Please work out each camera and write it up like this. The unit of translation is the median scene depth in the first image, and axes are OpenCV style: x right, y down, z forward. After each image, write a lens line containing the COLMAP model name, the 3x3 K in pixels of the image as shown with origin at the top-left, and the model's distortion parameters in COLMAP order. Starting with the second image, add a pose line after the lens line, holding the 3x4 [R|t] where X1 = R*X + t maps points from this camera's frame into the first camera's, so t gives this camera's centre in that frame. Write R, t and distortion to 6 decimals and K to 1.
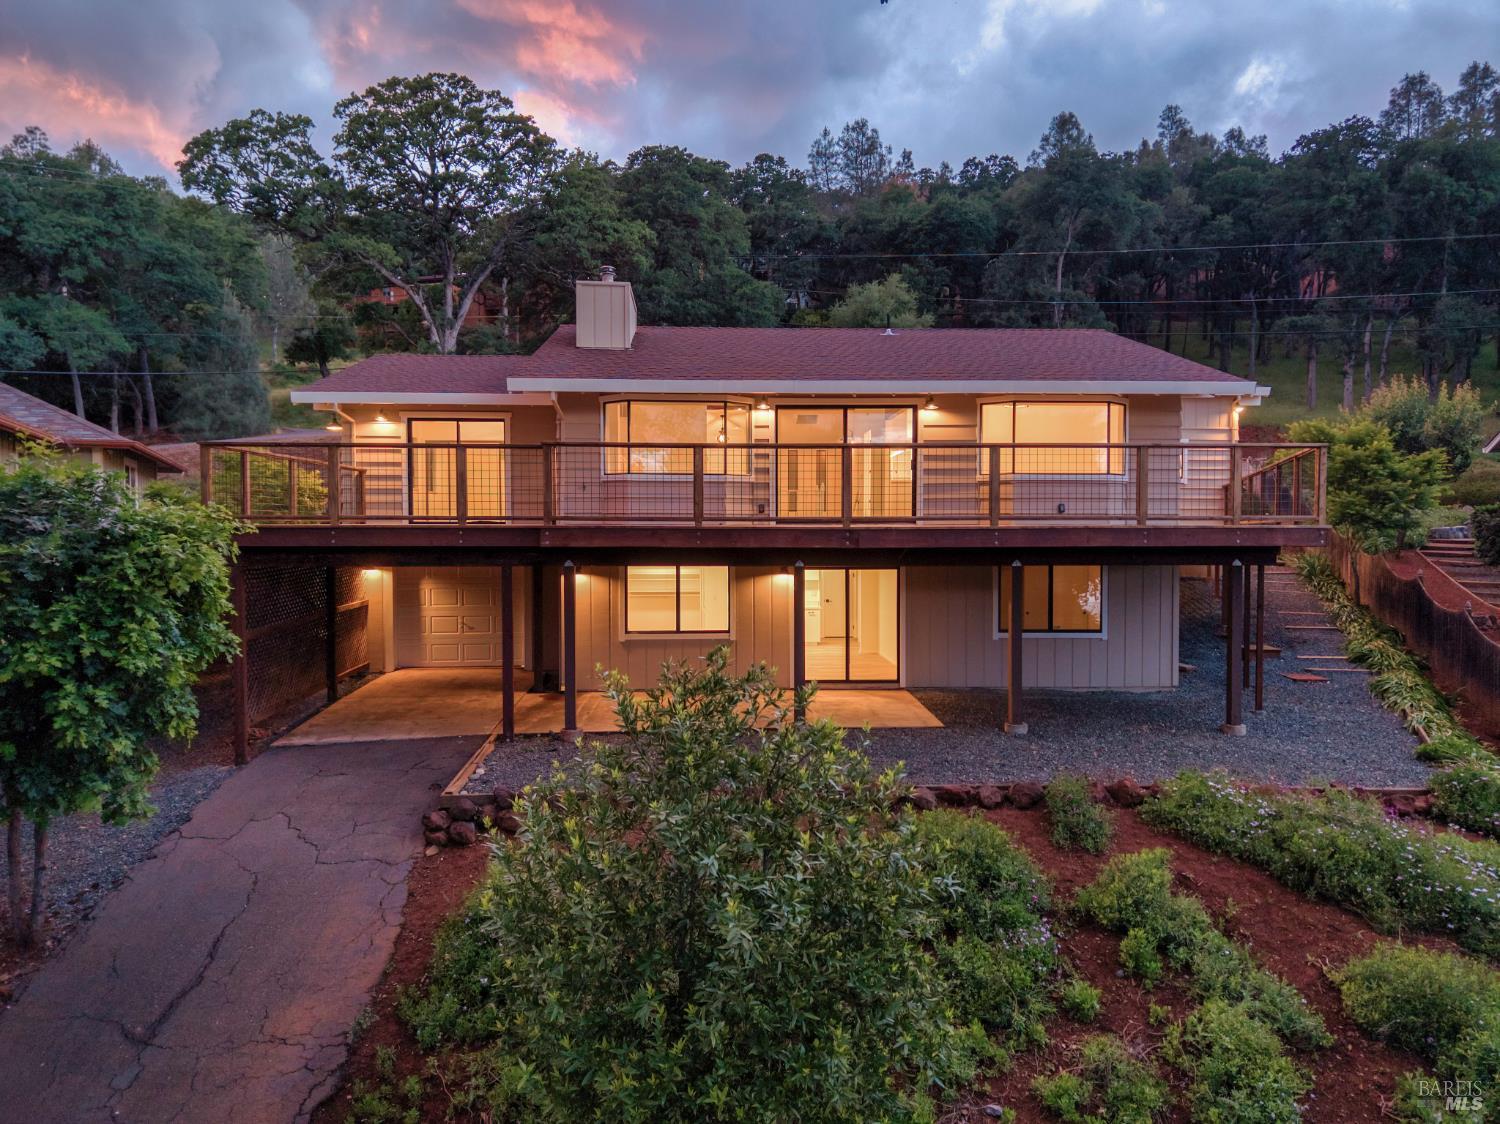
lens RADIAL K [[996.4, 0, 756.8], [0, 996.4, 553.8], [0, 0, 1]] dist [0.006500, 0.001216]
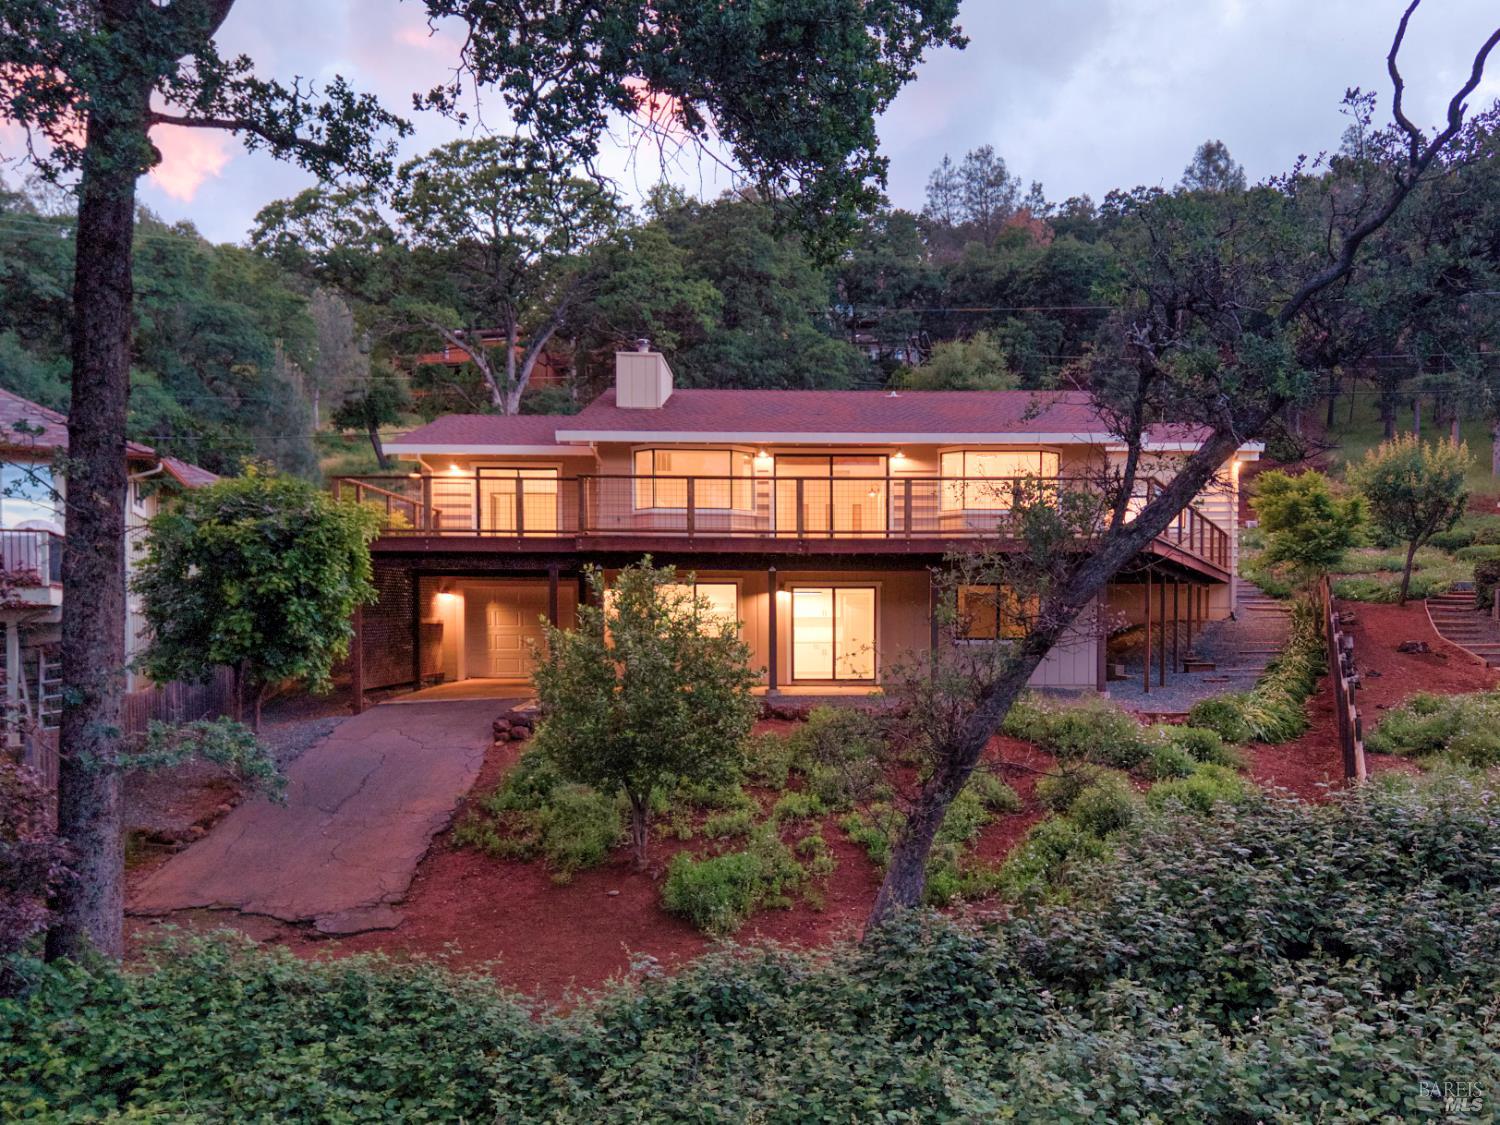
lens RADIAL K [[762.0, 0, 725.4], [0, 762.0, 563.7], [0, 0, 1]] dist [0.006083, -0.001517]
pose [[0.999681, 0.002349, -0.025149, -0.075044], [-0.002372, 0.999997, -0.000902, -0.053095], [0.025147, 0.000961, 0.999683, 0.242624]]
